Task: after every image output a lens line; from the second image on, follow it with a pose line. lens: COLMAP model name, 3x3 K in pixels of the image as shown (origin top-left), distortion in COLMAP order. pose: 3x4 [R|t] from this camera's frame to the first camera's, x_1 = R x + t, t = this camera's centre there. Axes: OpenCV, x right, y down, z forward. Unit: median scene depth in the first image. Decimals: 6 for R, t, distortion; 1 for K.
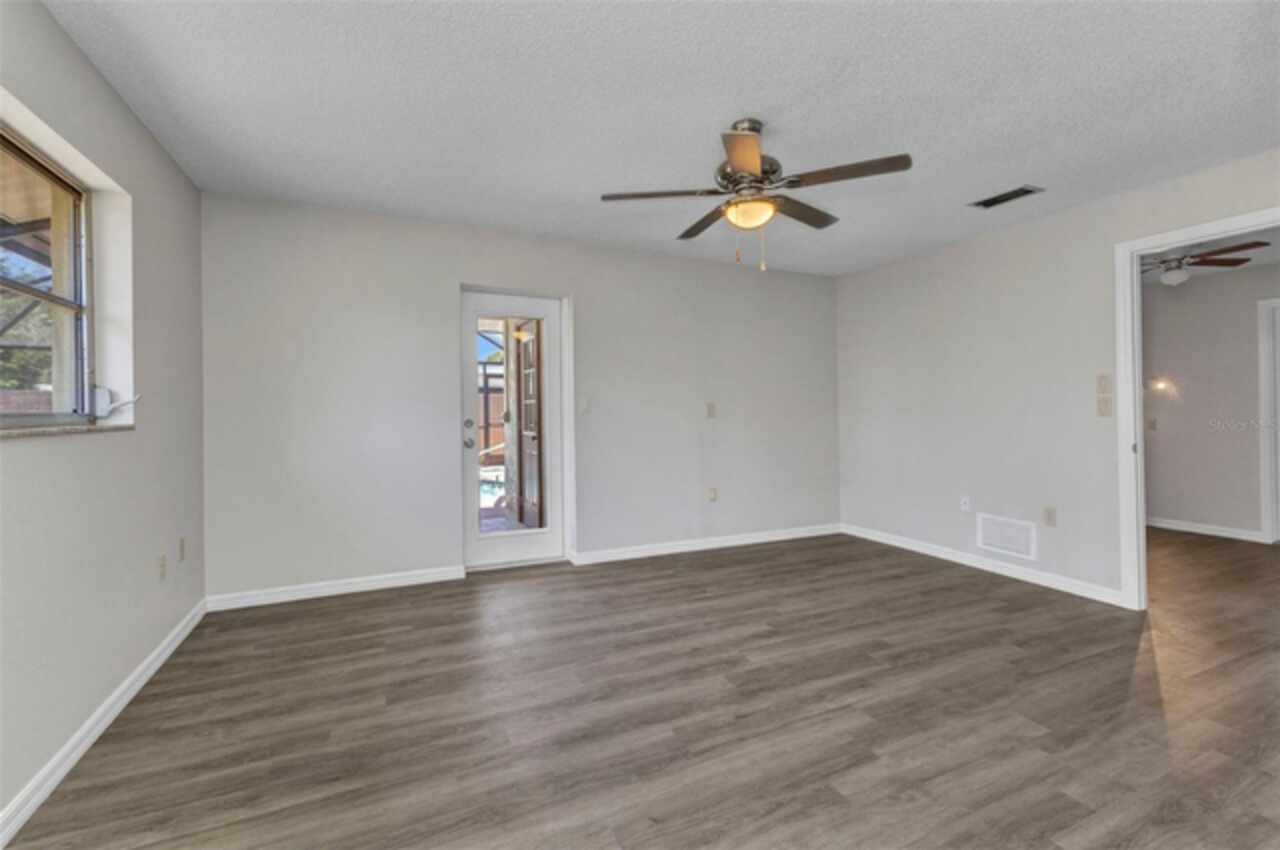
lens RADIAL K [[578.7, 0, 640.0], [0, 578.7, 425.0], [0, 0, 1]] dist [0.000582, 0.000133]
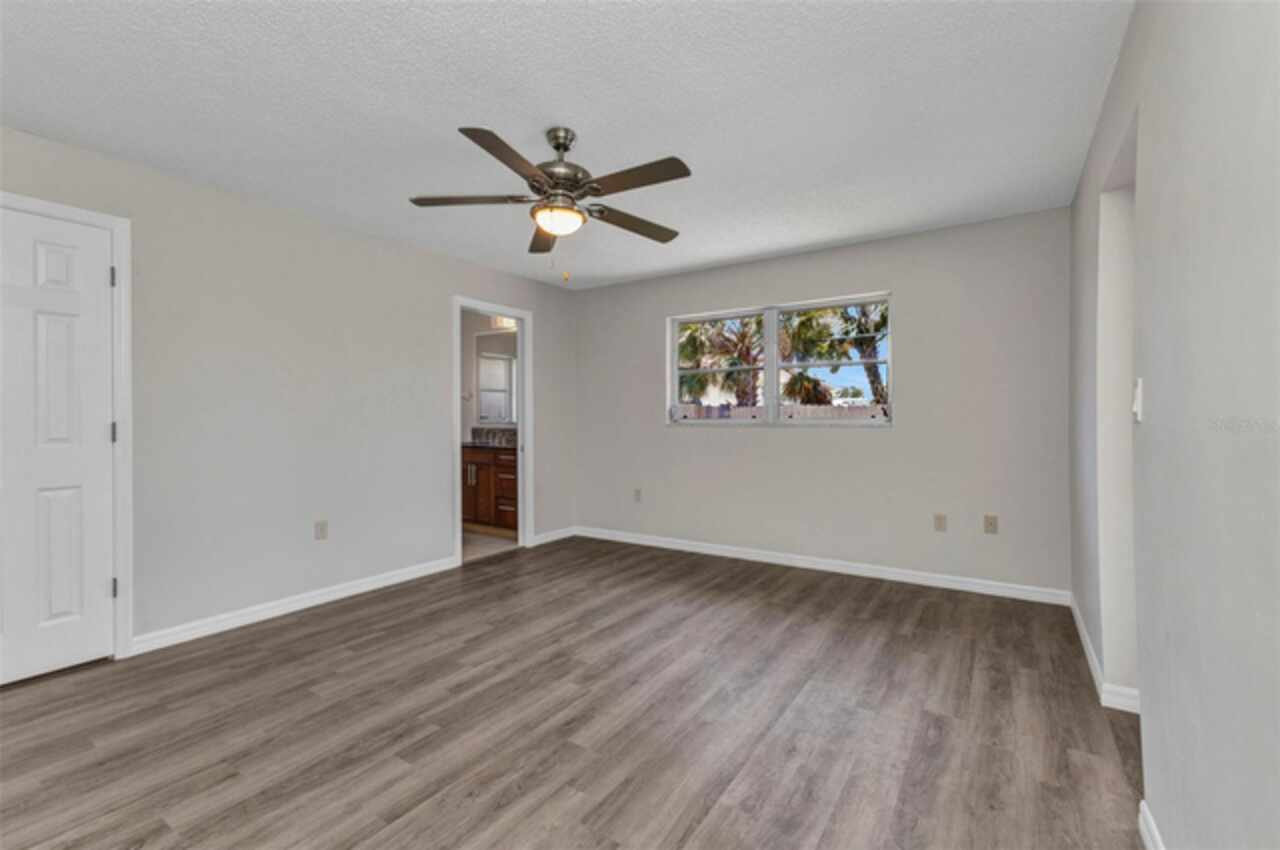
lens RADIAL K [[550.9, 0, 640.8], [0, 550.9, 413.9], [0, 0, 1]] dist [0.004892, 0.000223]
pose [[-0.852416, 0.001760, -0.522861, 0.545870], [-0.009004, 0.999797, 0.018044, -0.047340], [0.522787, 0.020089, -0.852227, 1.753084]]
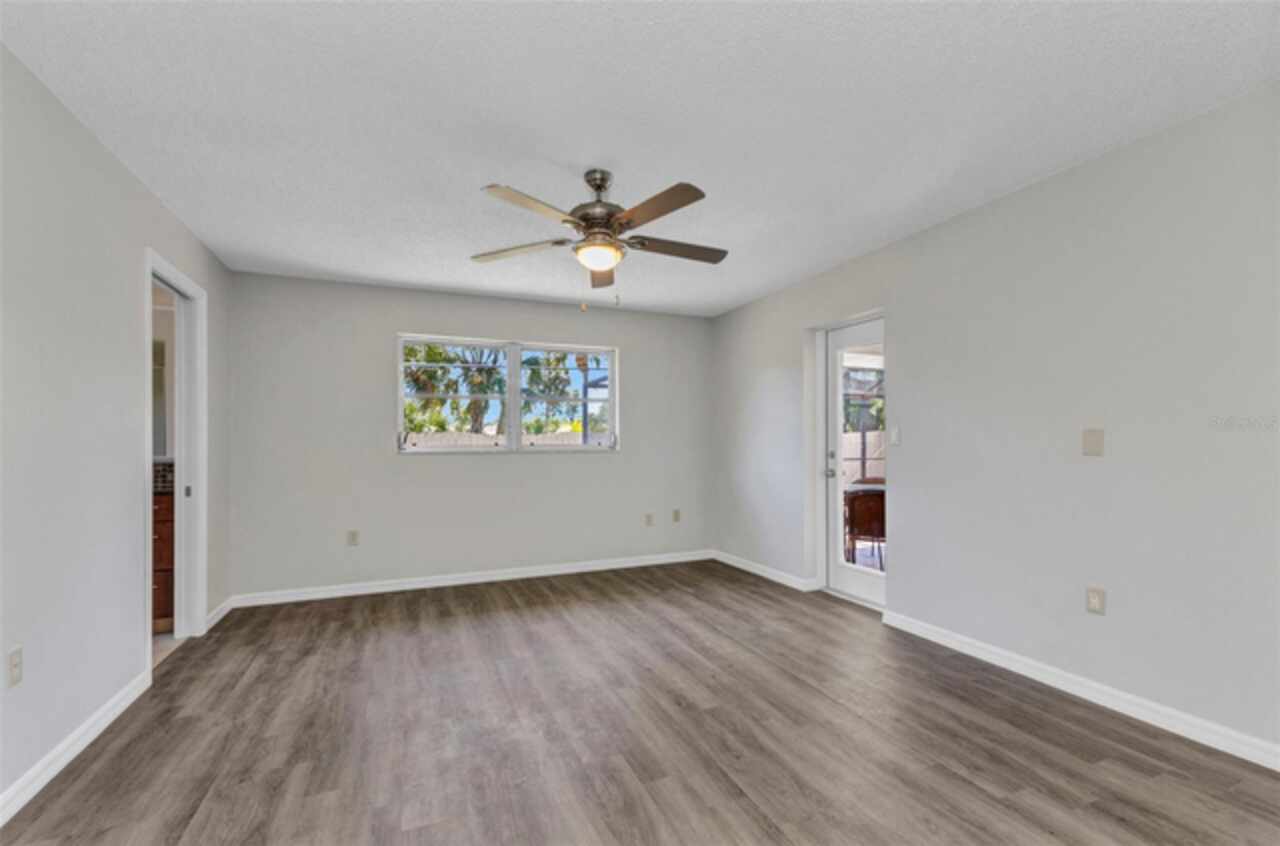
lens RADIAL K [[557.1, 0, 641.7], [0, 557.1, 438.3], [0, 0, 1]] dist [0.001461, -0.000056]
pose [[-0.045017, -0.005625, -0.998970, 1.138041], [-0.022305, 0.999741, -0.004624, -0.031952], [0.998737, 0.022074, -0.045131, 1.038763]]
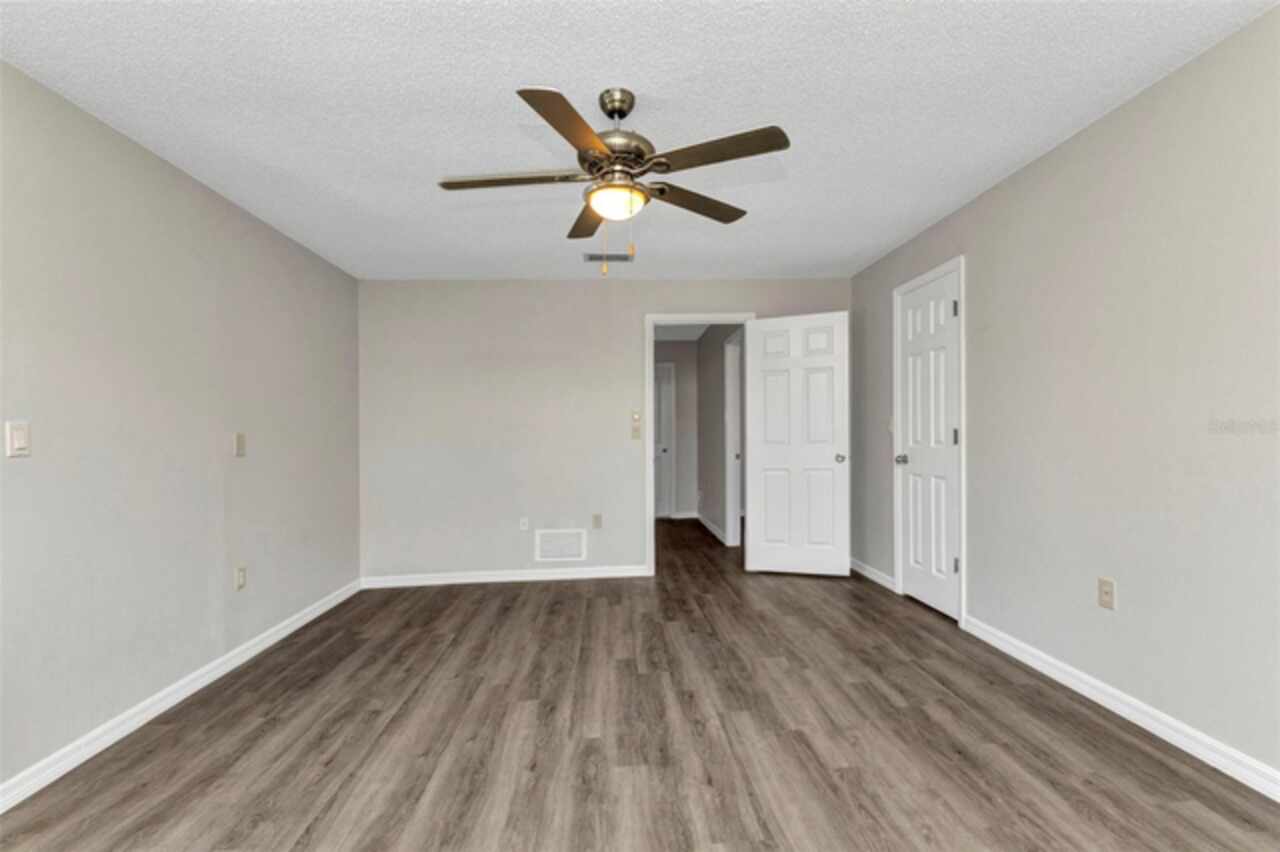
lens RADIAL K [[562.8, 0, 662.5], [0, 562.8, 444.9], [0, 0, 1]] dist [0.001108, 0.000437]
pose [[0.337533, -0.026994, 0.940927, -0.506739], [0.052363, 0.998579, 0.009864, -0.013409], [-0.939856, 0.045941, 0.338467, 0.599309]]
